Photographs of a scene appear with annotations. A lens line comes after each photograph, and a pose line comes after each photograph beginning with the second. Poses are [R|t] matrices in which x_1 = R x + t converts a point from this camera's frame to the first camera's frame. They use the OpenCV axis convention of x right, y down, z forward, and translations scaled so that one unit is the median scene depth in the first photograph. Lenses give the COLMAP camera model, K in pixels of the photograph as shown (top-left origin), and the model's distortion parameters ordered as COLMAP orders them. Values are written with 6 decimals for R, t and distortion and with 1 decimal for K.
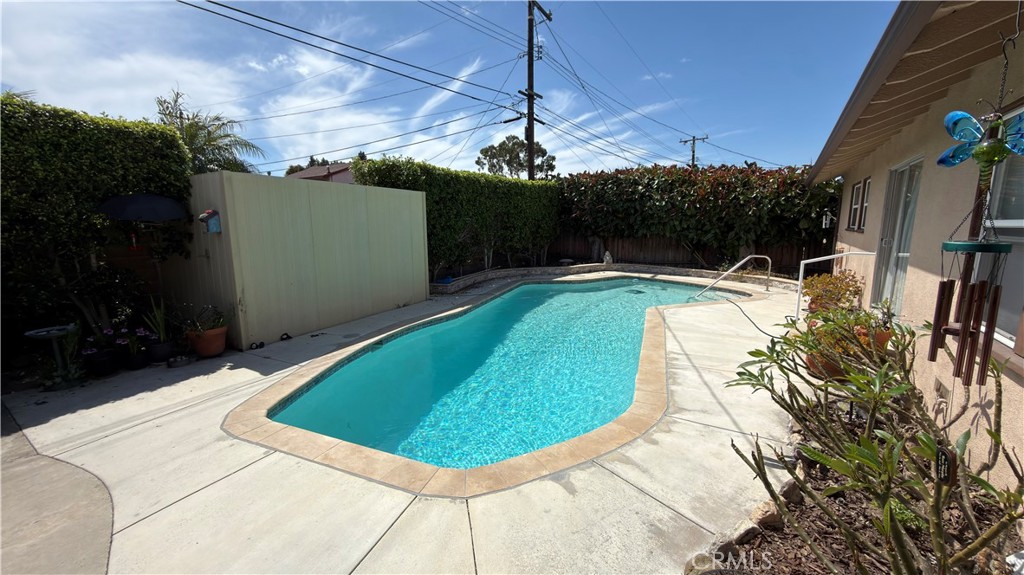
lens RADIAL K [[406.9, 0, 511.3], [0, 406.9, 288.2], [0, 0, 1]] dist [-0.000712, -0.000105]
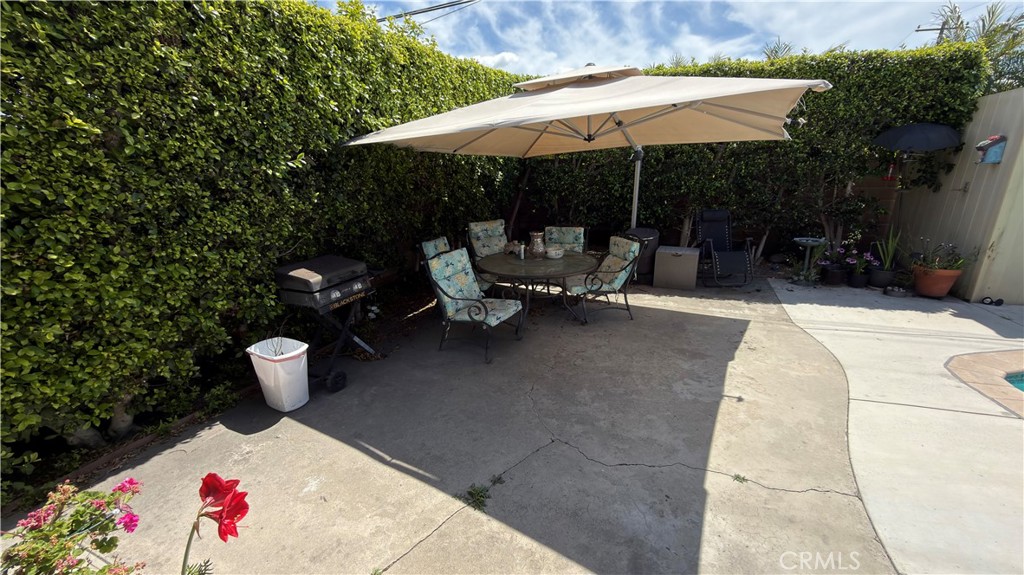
lens RADIAL K [[406.9, 0, 512.0], [0, 406.9, 289.0], [0, 0, 1]] dist [-0.000712, -0.000105]
pose [[0.184651, 0.283677, -0.940974, -0.026199], [-0.137563, 0.955472, 0.261054, 0.038491], [0.973129, 0.081239, 0.215452, -0.177659]]
